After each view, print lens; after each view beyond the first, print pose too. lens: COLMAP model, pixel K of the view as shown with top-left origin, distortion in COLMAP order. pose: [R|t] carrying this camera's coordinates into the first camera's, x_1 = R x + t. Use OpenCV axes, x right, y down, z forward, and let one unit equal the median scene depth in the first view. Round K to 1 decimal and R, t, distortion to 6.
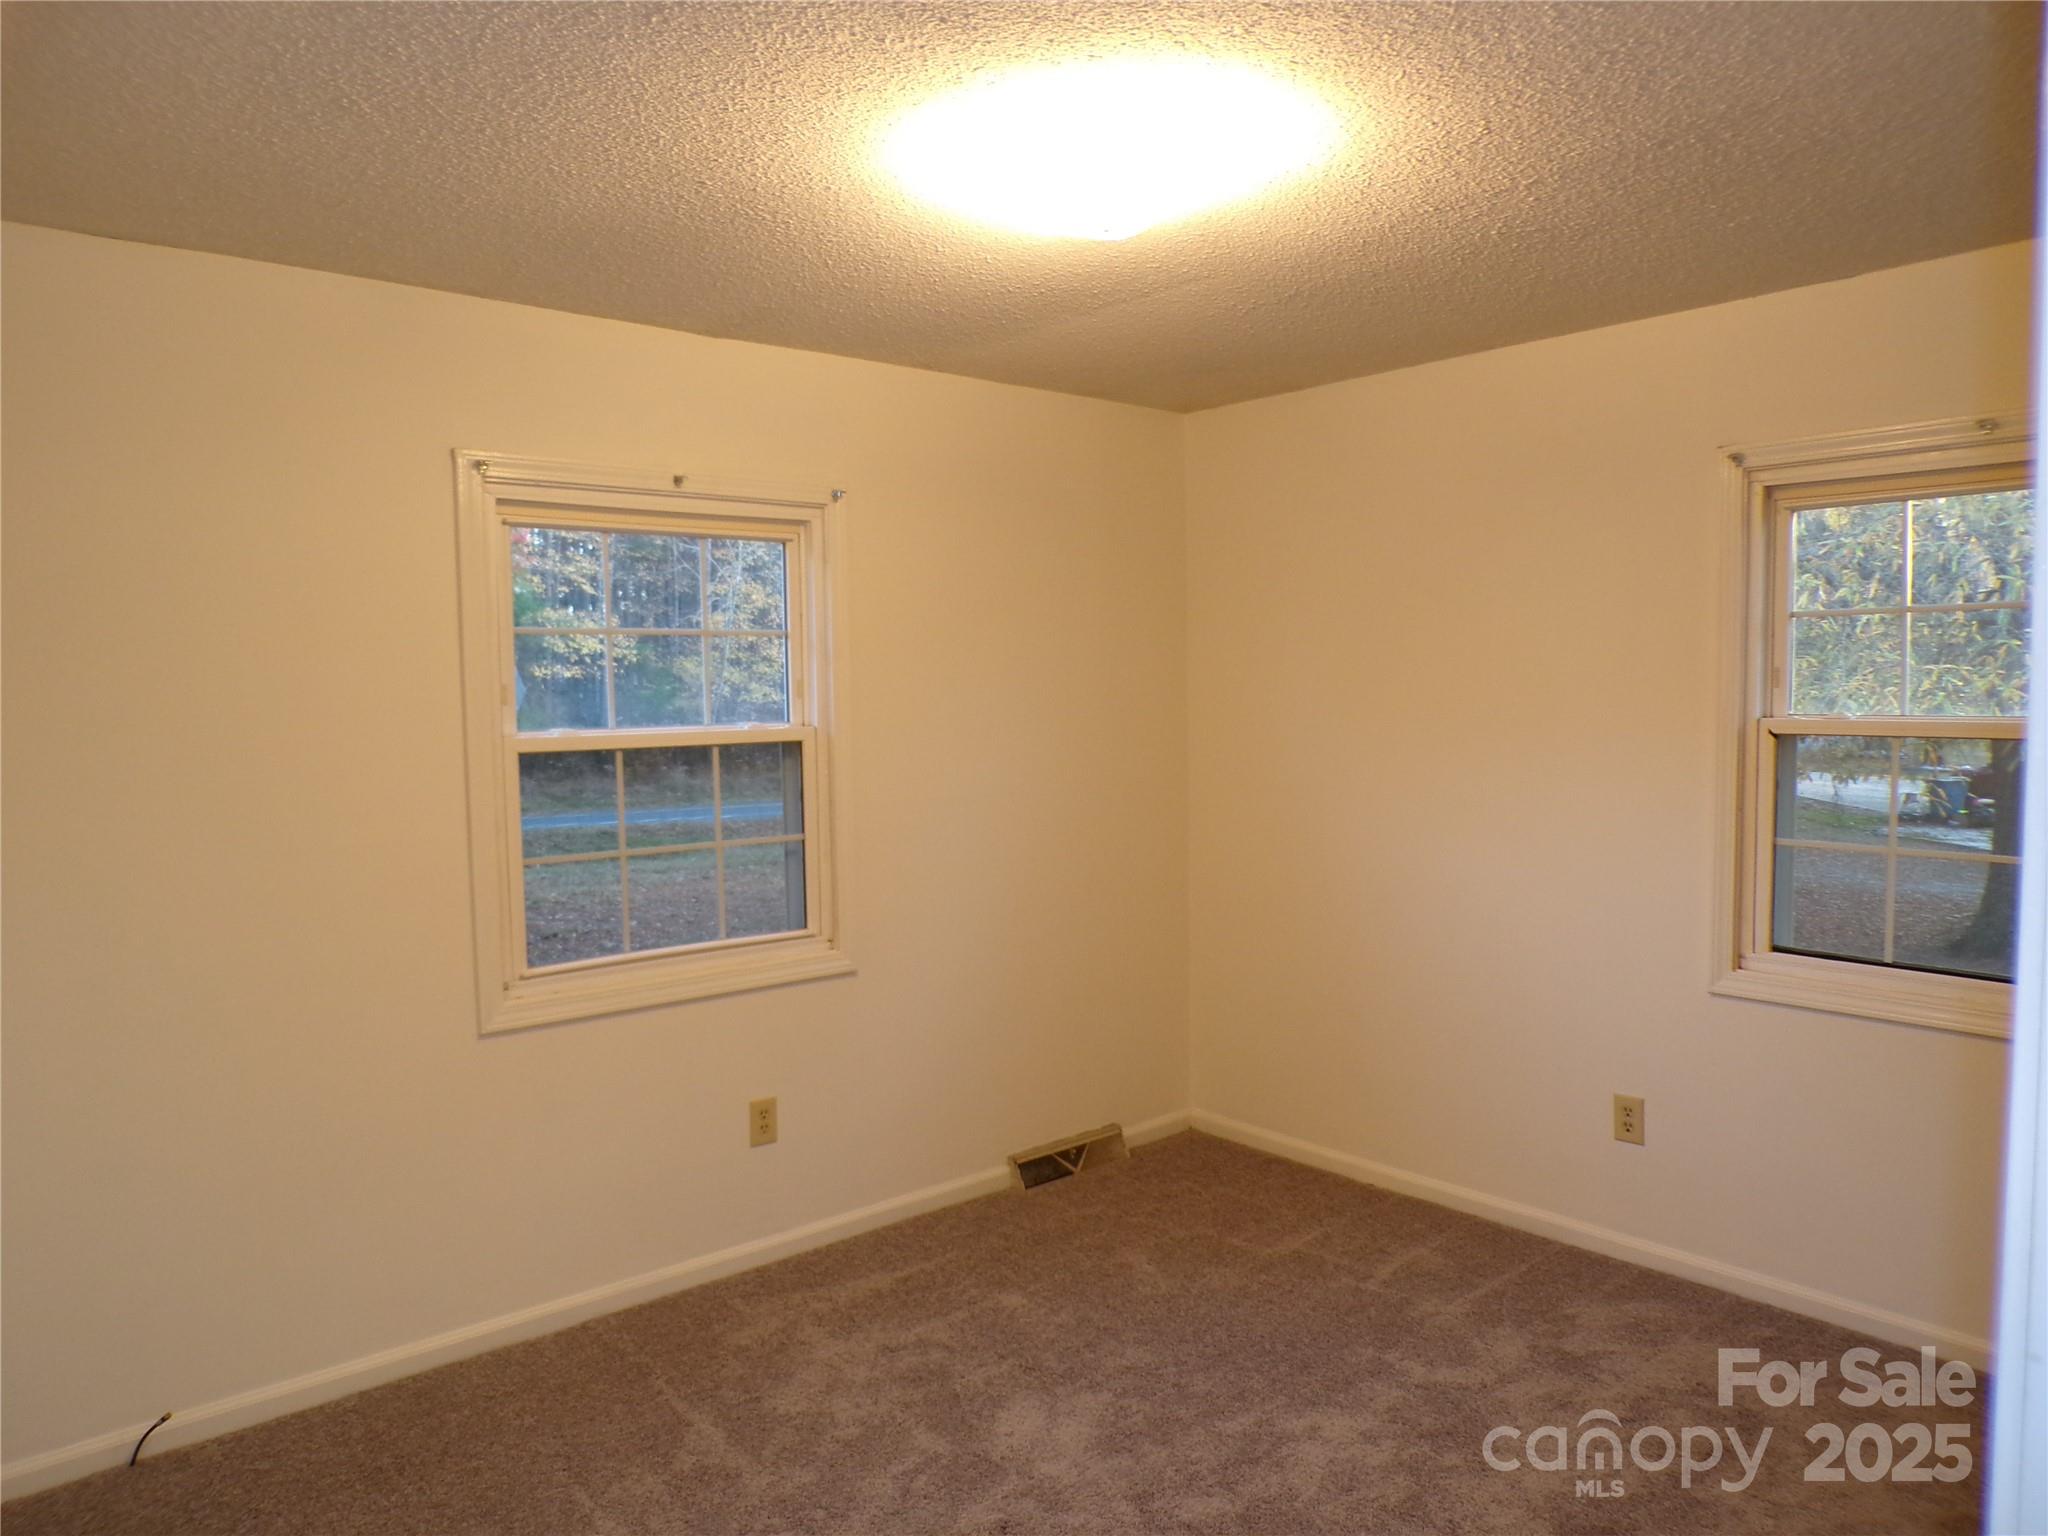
lens RADIAL K [[1383.8, 0, 1030.6], [0, 1383.8, 775.5], [0, 0, 1]] dist [-0.029838, 0.016166]
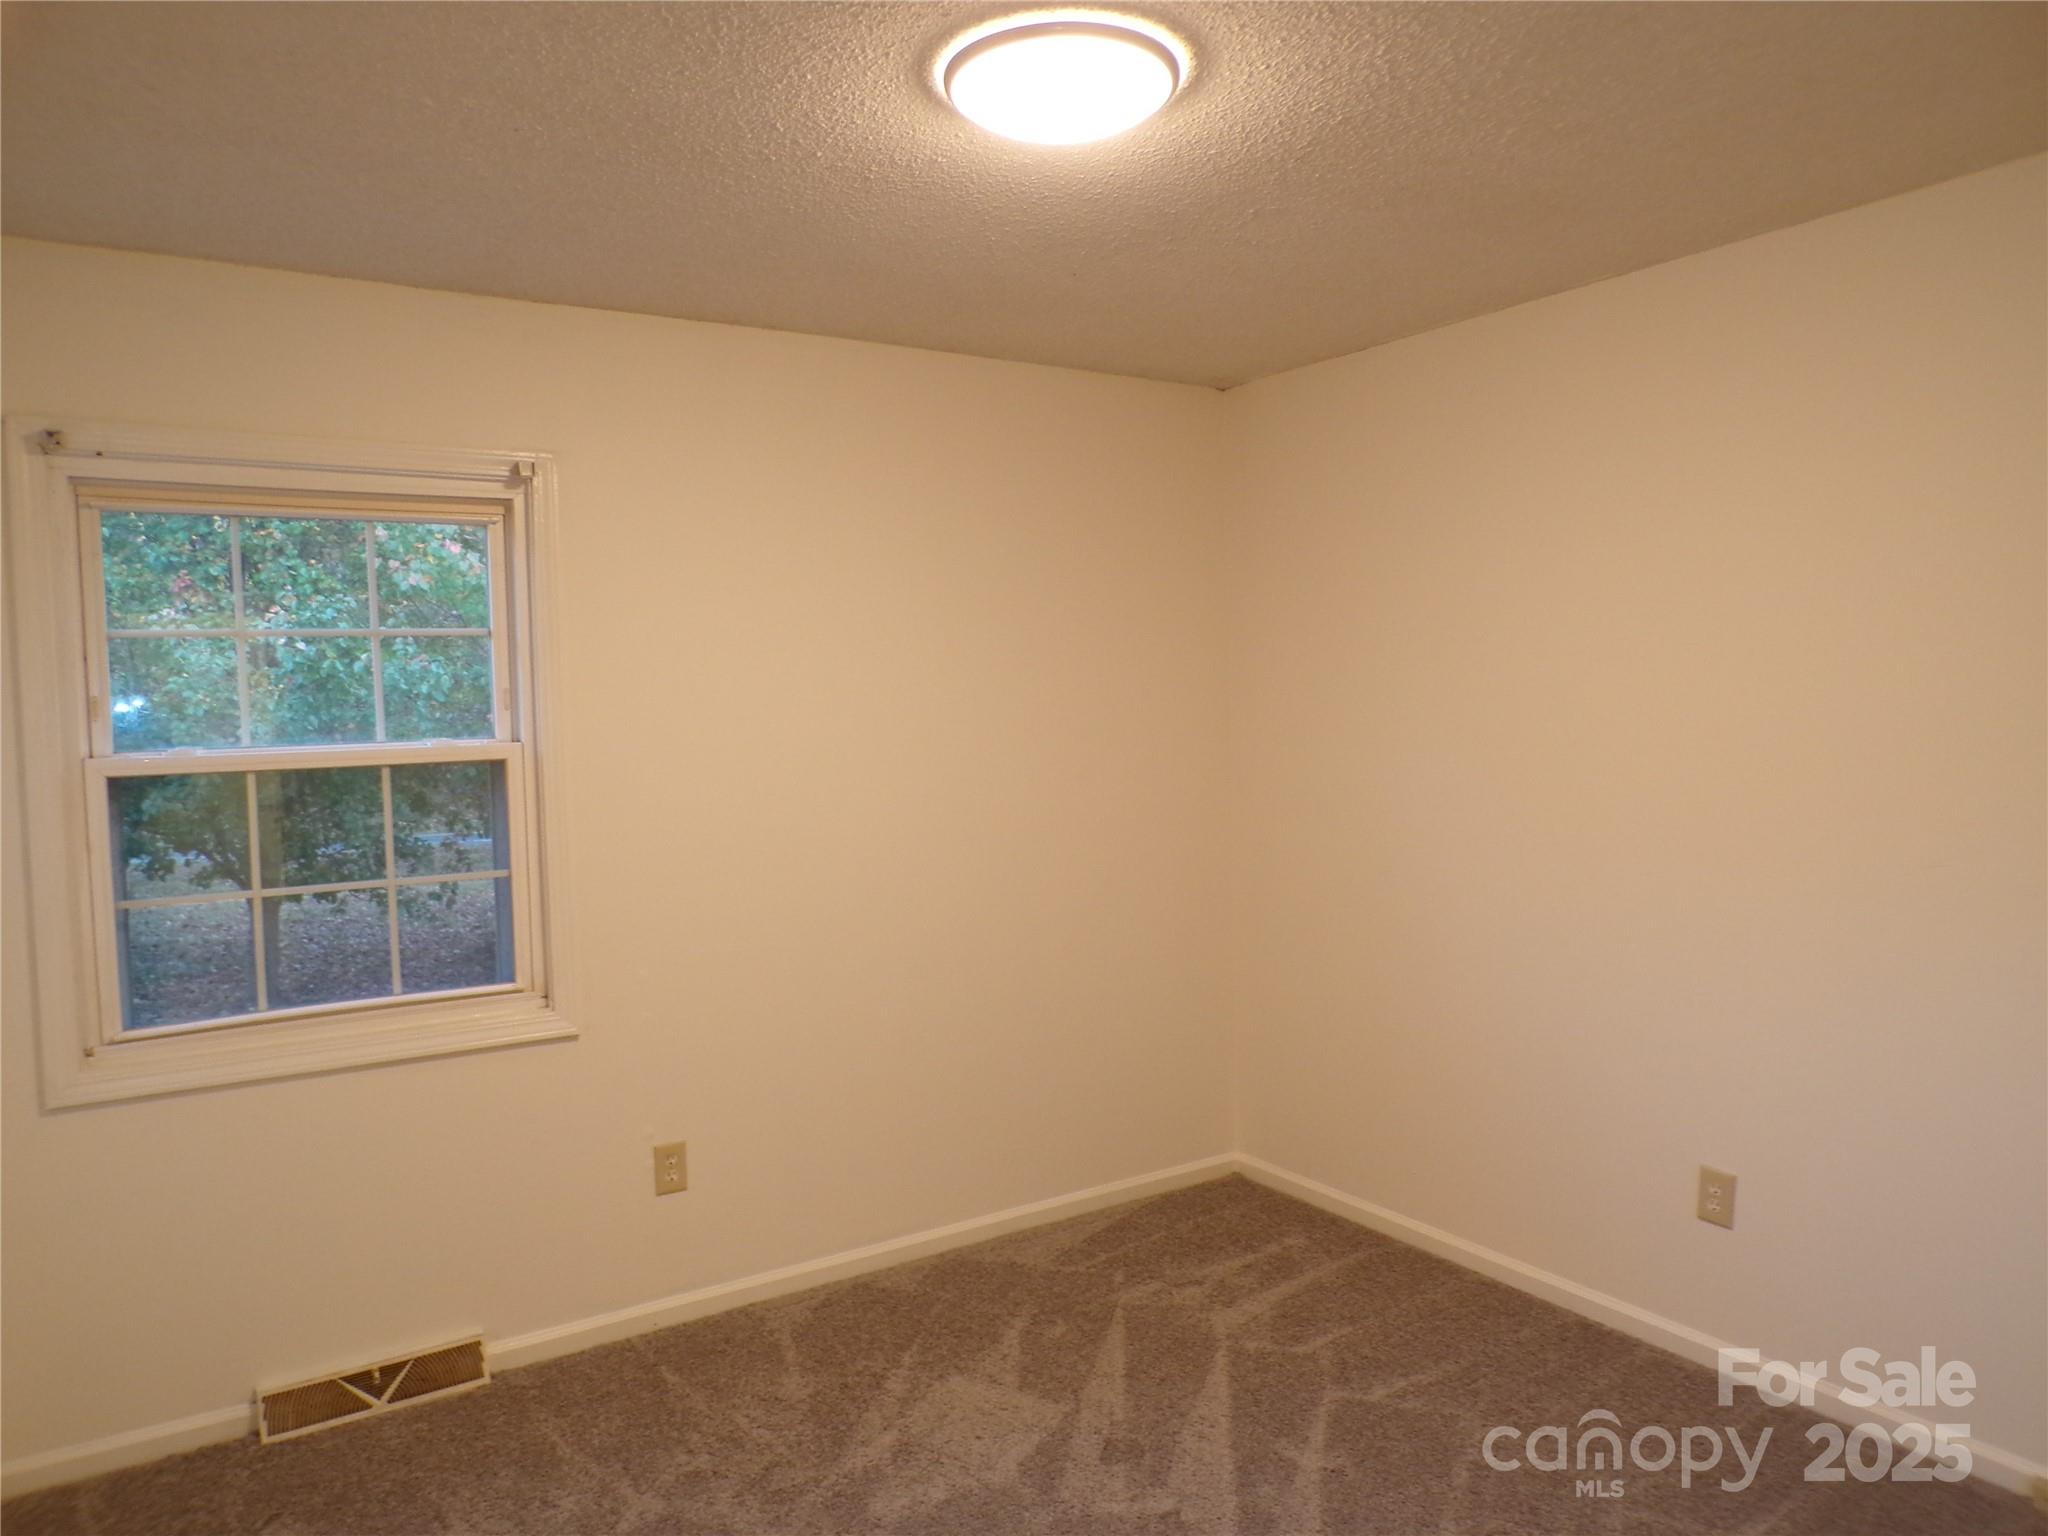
lens RADIAL K [[1383.8, 0, 1008.3], [0, 1383.8, 761.9], [0, 0, 1]] dist [-0.029838, 0.016166]
pose [[0.988856, 0.002365, -0.148855, 0.261837], [-0.003347, 0.999974, -0.006348, -0.019297], [0.148836, 0.006775, 0.988839, 0.212492]]
